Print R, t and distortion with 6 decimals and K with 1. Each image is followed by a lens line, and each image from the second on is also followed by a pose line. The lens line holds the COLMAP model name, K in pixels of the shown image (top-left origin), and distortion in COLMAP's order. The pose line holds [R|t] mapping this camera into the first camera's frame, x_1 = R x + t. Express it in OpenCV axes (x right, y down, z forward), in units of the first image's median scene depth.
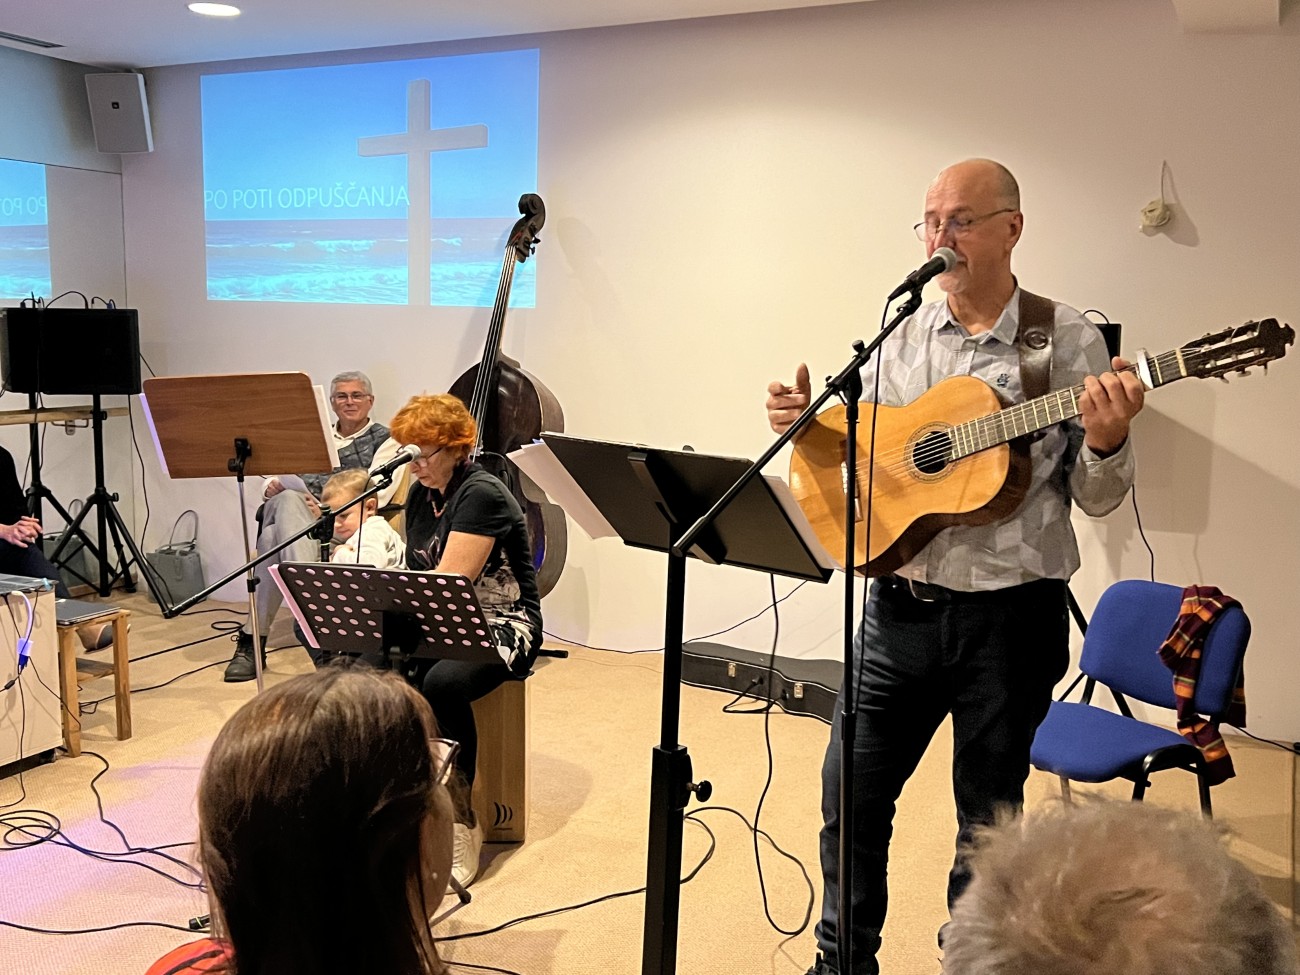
lens RADIAL K [[1298.6, 0, 678.5], [0, 1298.6, 502.2], [0, 0, 1]] dist [0.017237, 0.000000]
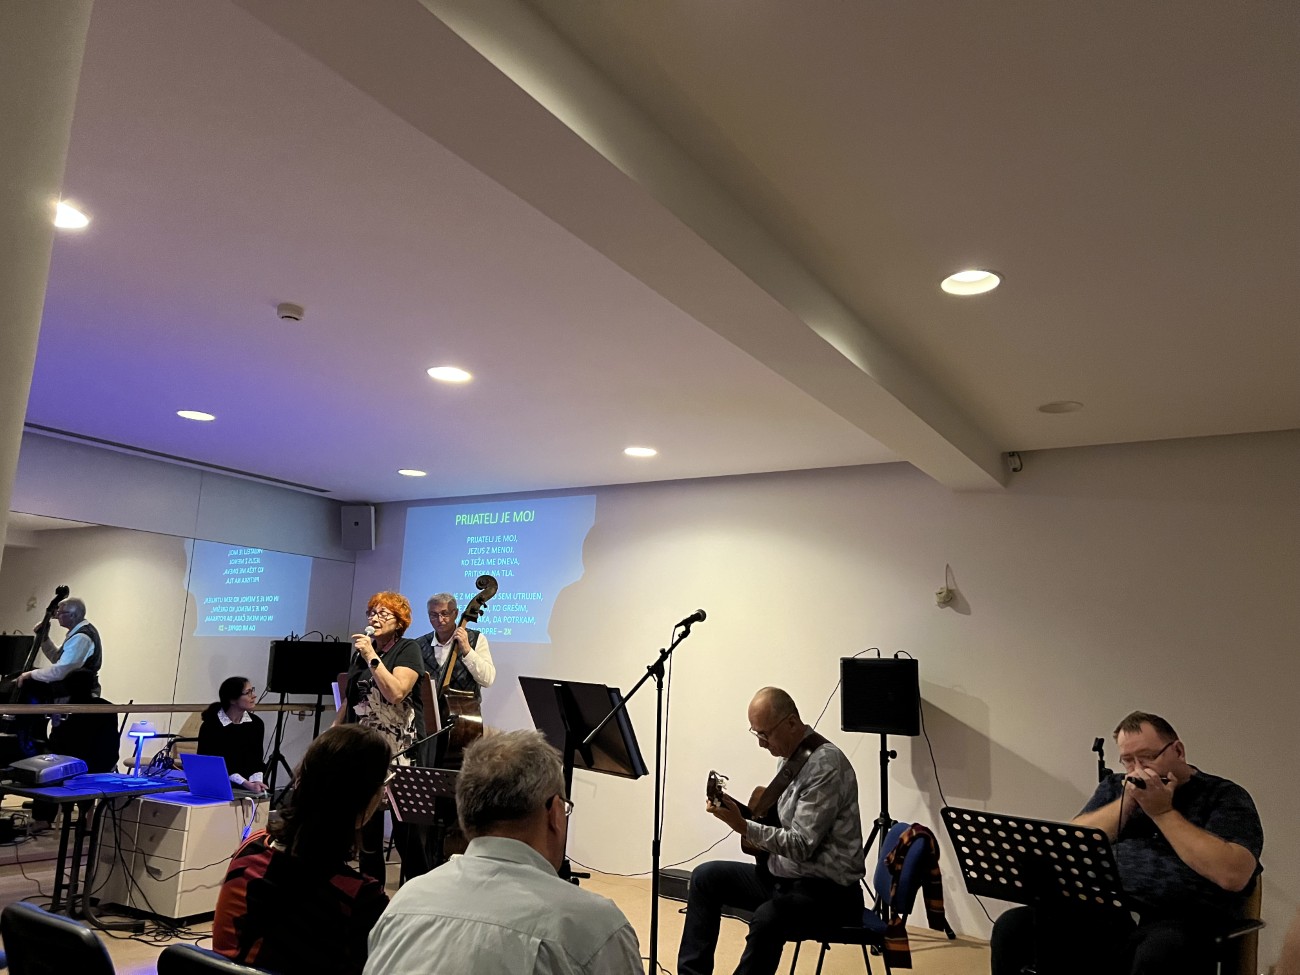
lens RADIAL K [[970.1, 0, 656.9], [0, 970.1, 493.7], [0, 0, 1]] dist [0.047201, -0.052689]
pose [[0.993522, 0.004930, -0.113535, 0.110053], [-0.040324, 0.949342, -0.311648, 0.043066], [0.106247, 0.314207, 0.943390, -0.186171]]
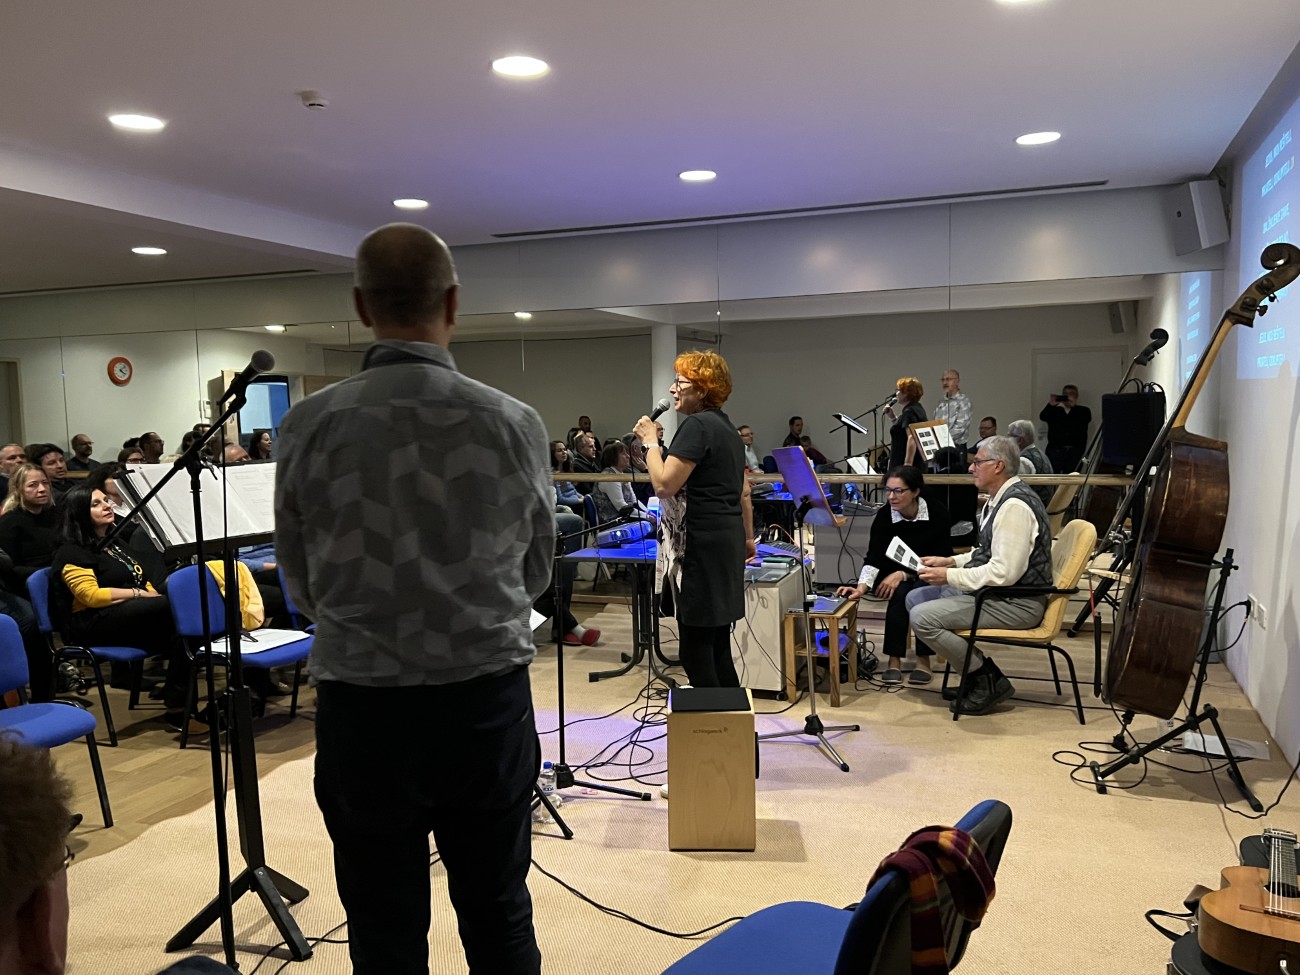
lens RADIAL K [[1031.9, 0, 672.5], [0, 1031.9, 496.8], [0, 0, 1]] dist [0.061033, -0.081561]
pose [[0.078371, 0.064197, -0.994855, 0.485885], [-0.102641, 0.993141, 0.056001, -0.064009], [0.991626, 0.097724, 0.084422, 0.538027]]
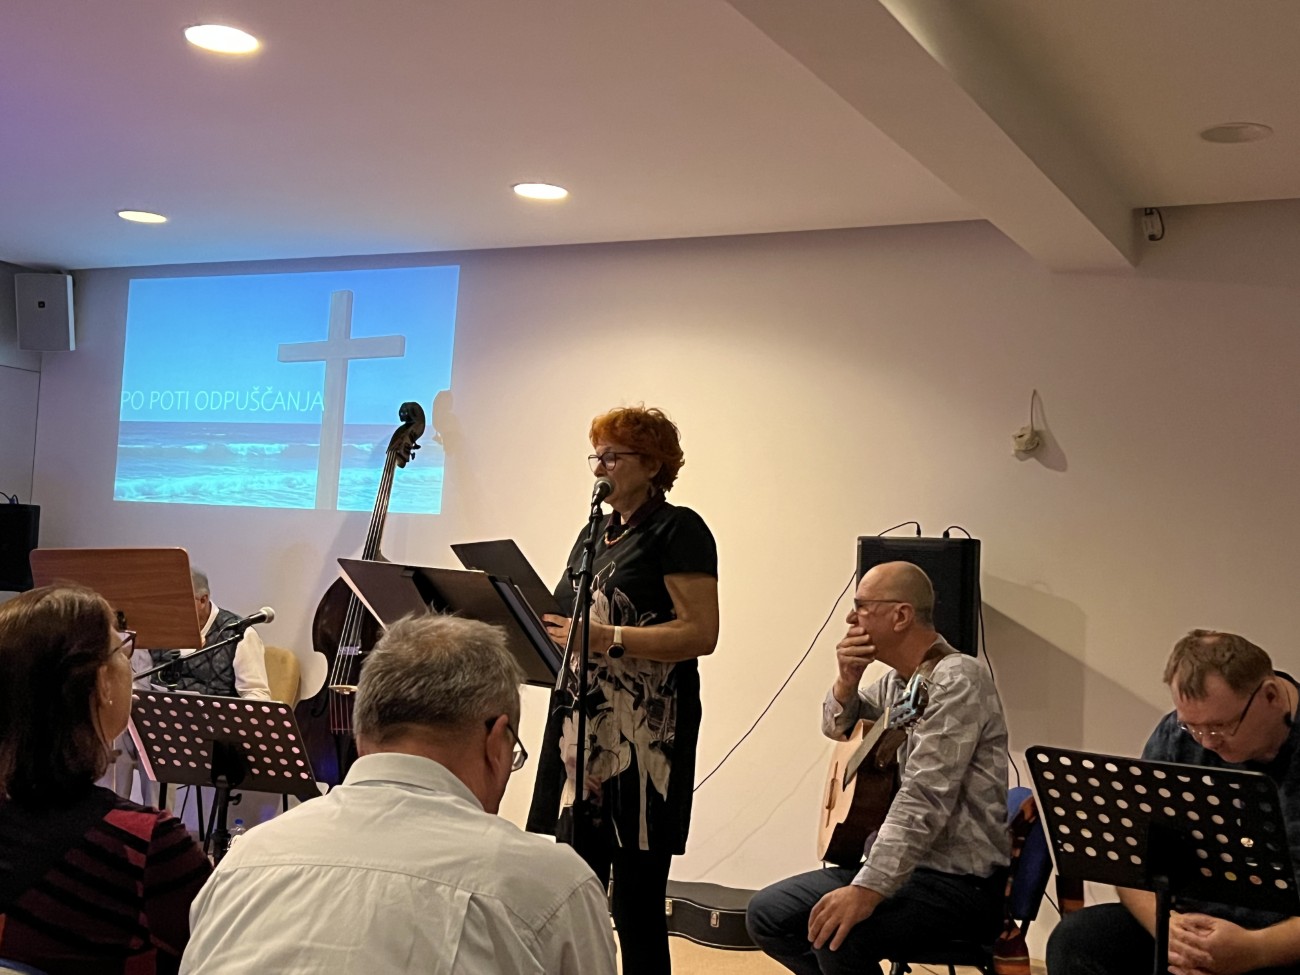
lens RADIAL K [[1620.9, 0, 654.7], [0, 1620.9, 493.7], [0, 0, 1]] dist [0.074664, 0.000000]
pose [[0.998675, 0.035198, -0.037552, 0.094096], [-0.041665, 0.981218, -0.188349, 0.057224], [0.030217, 0.189664, 0.981384, -0.199383]]
